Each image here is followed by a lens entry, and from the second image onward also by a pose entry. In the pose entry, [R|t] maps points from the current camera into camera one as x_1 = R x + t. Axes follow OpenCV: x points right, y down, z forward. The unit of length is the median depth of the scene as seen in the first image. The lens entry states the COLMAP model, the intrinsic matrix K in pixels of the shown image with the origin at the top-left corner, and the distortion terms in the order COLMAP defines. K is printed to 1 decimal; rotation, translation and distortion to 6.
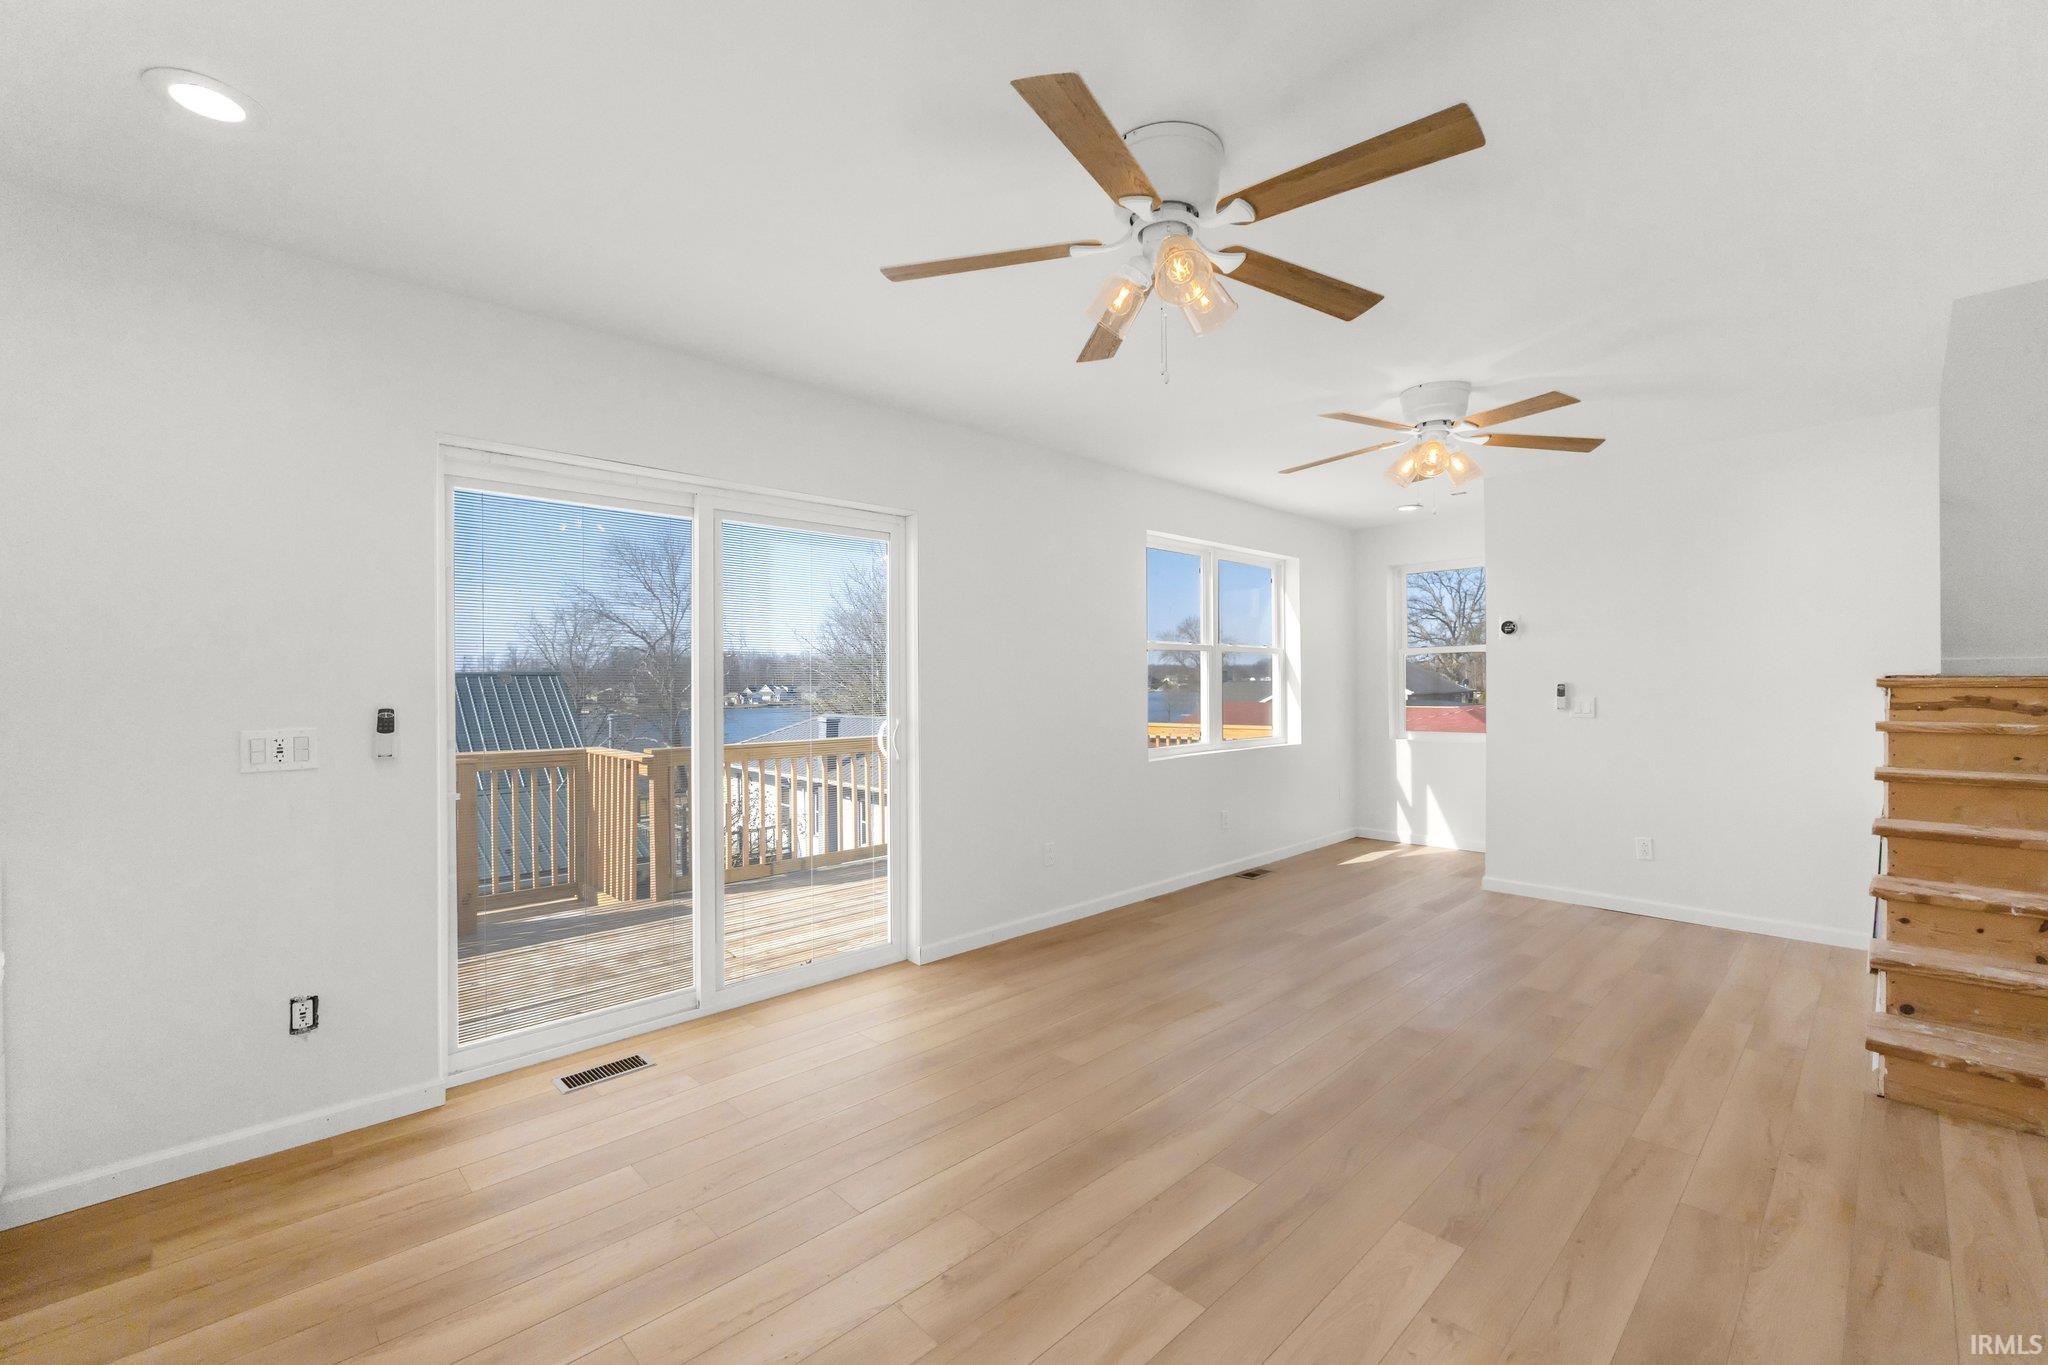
lens RADIAL K [[852.8, 0, 1024.0], [0, 852.8, 682.5], [0, 0, 1]] dist [-0.011030, -0.000148]
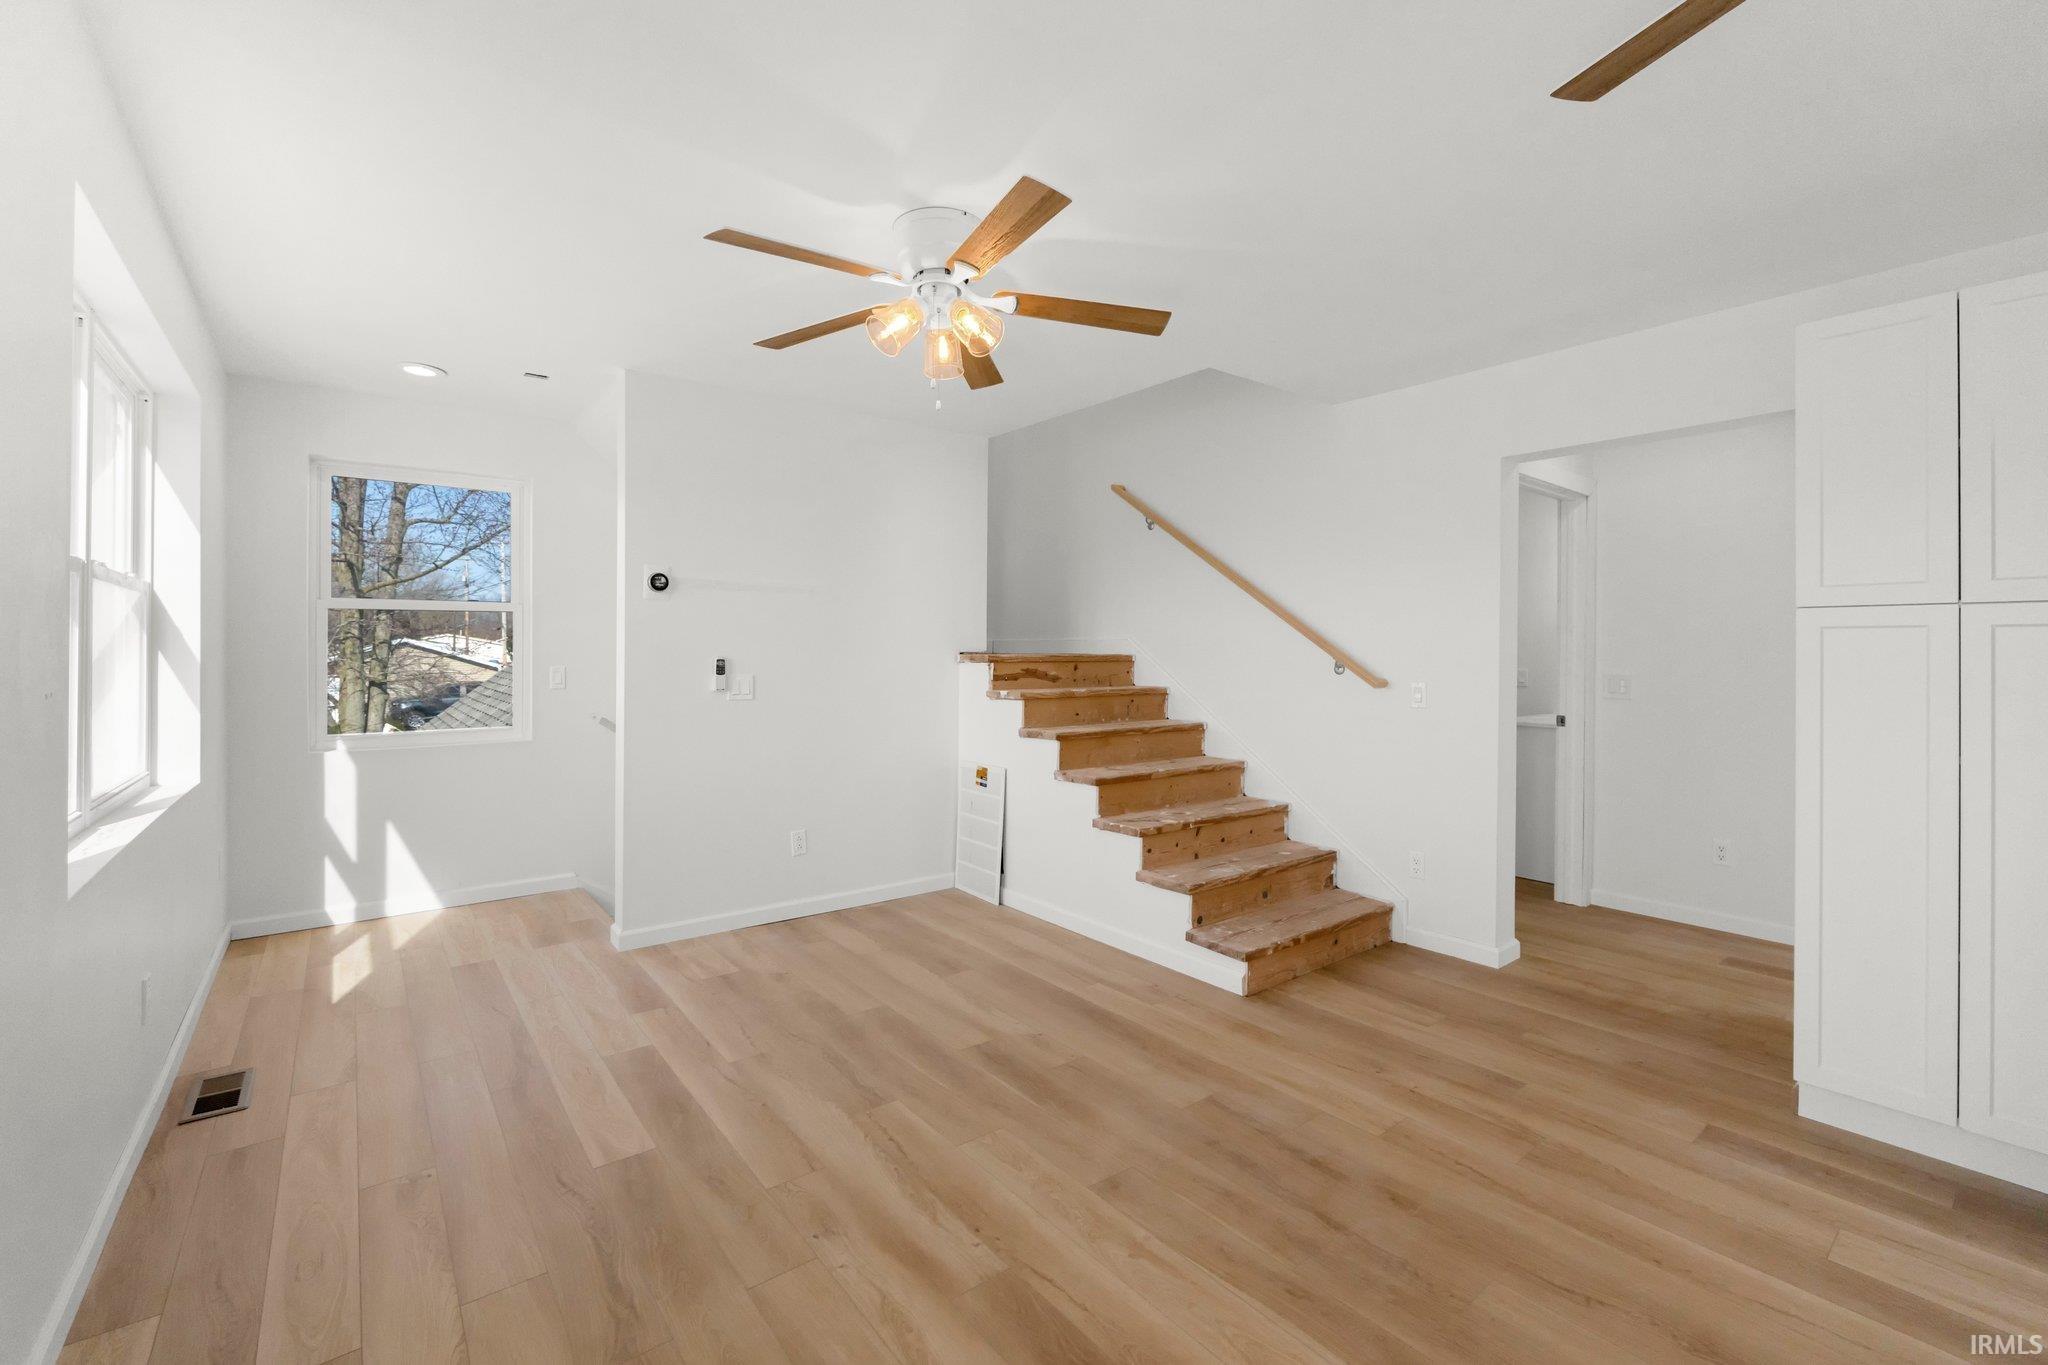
lens RADIAL K [[855.2, 0, 1021.6], [0, 855.2, 652.1], [0, 0, 1]] dist [-0.011421, -0.000094]
pose [[0.097243, 0.006922, 0.995237, -0.188422], [-0.003639, 0.999972, -0.006600, -0.000617], [-0.995254, -0.002980, 0.097266, 0.883011]]
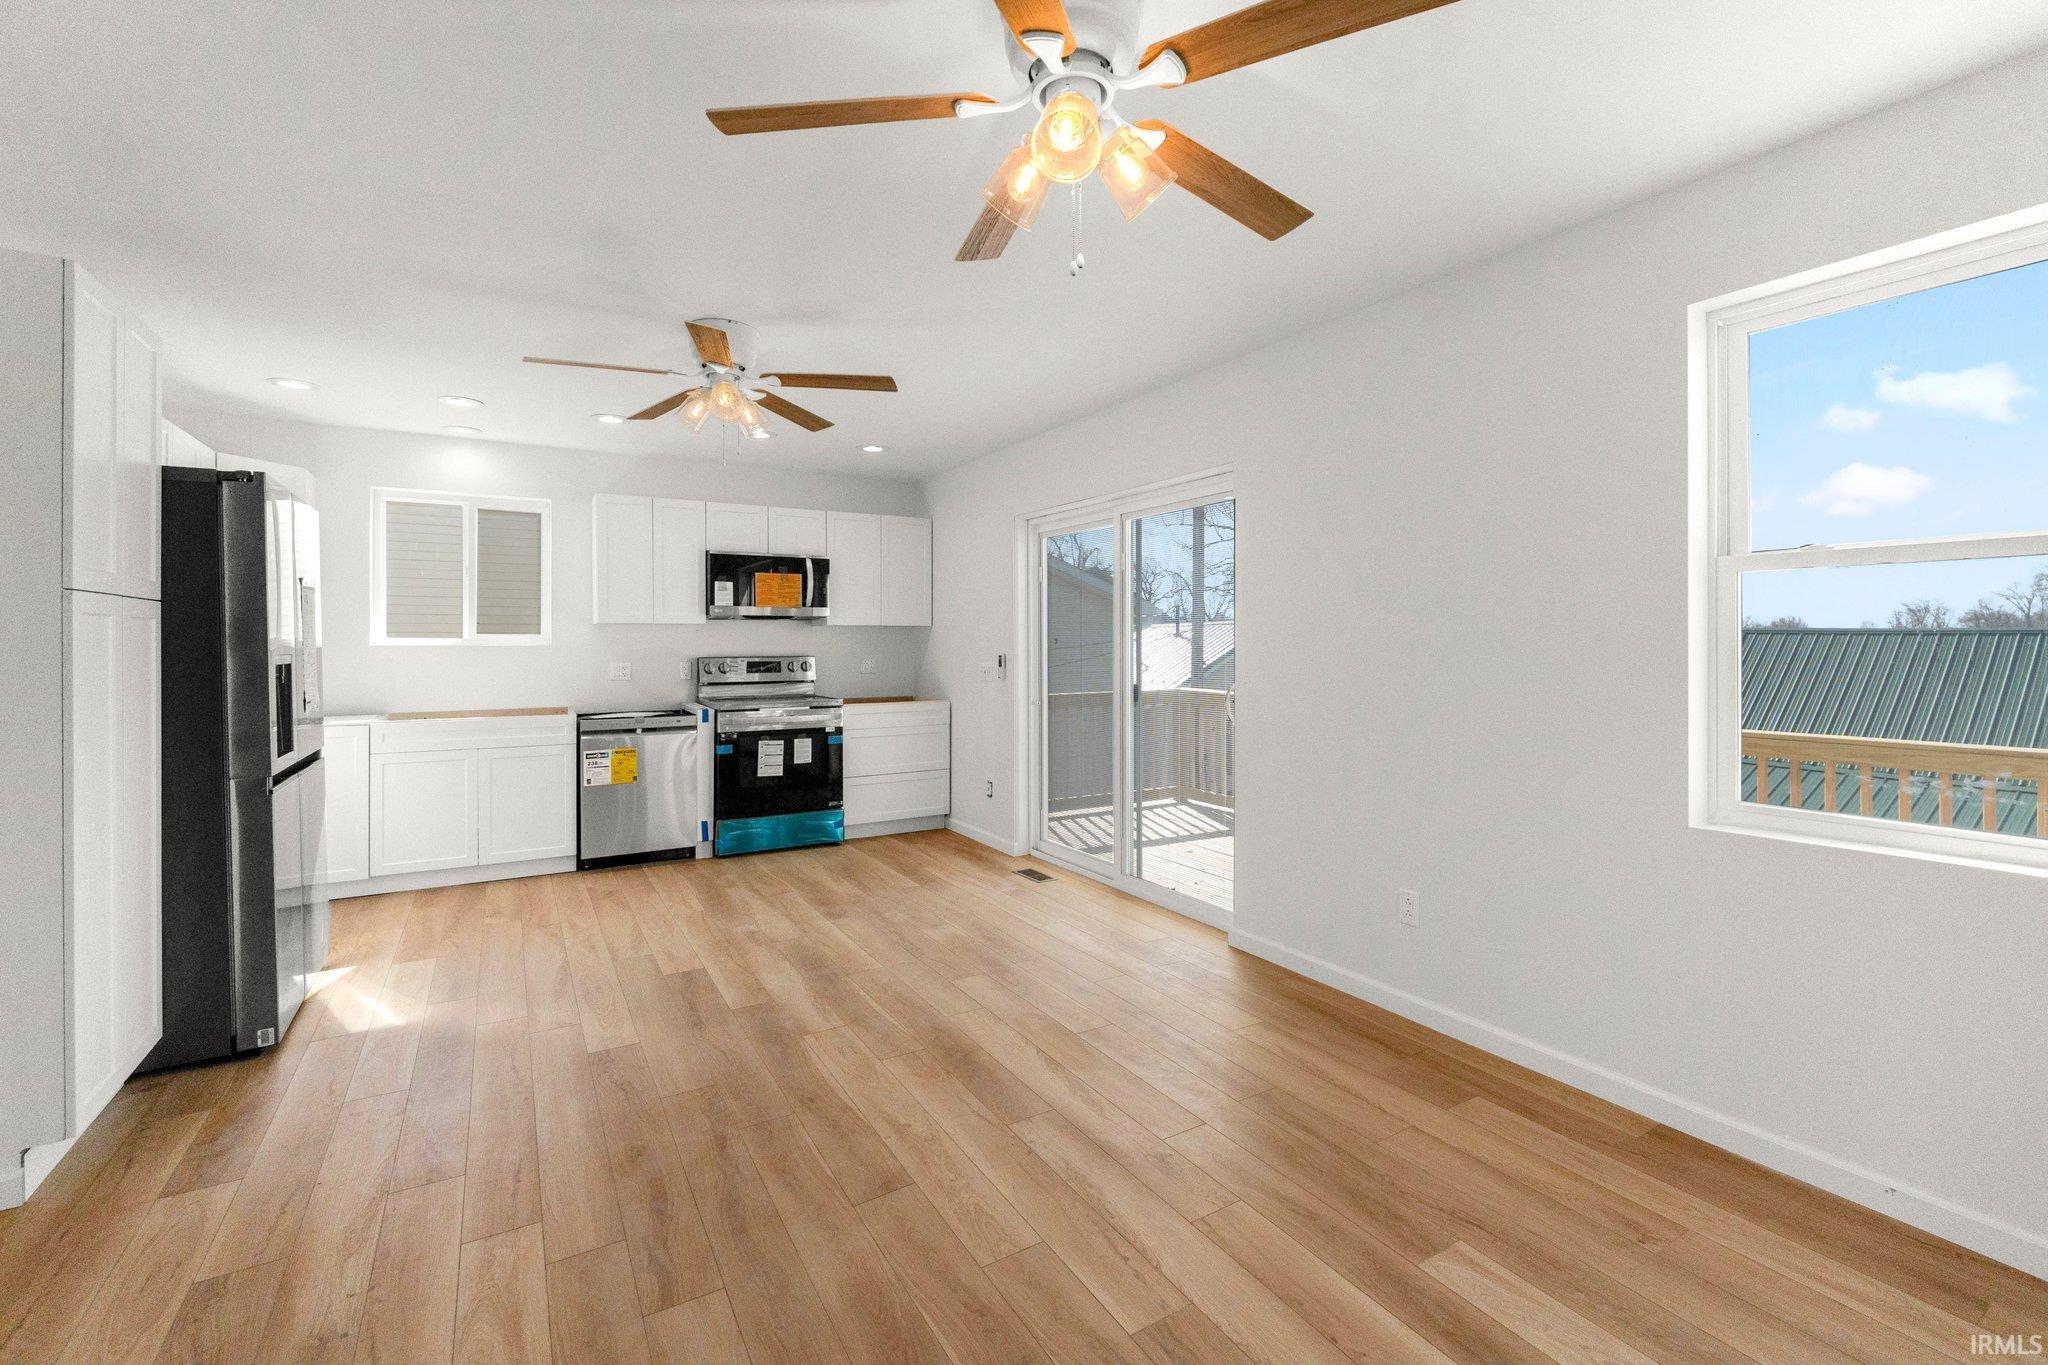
lens RADIAL K [[868.5, 0, 1027.5], [0, 868.5, 643.3], [0, 0, 1]] dist [-0.009645, -0.000033]
pose [[-0.222141, 0.005677, -0.974998, 0.949467], [0.001242, 0.999984, 0.005540, -0.007835], [0.975014, 0.000019, -0.222144, 1.098728]]
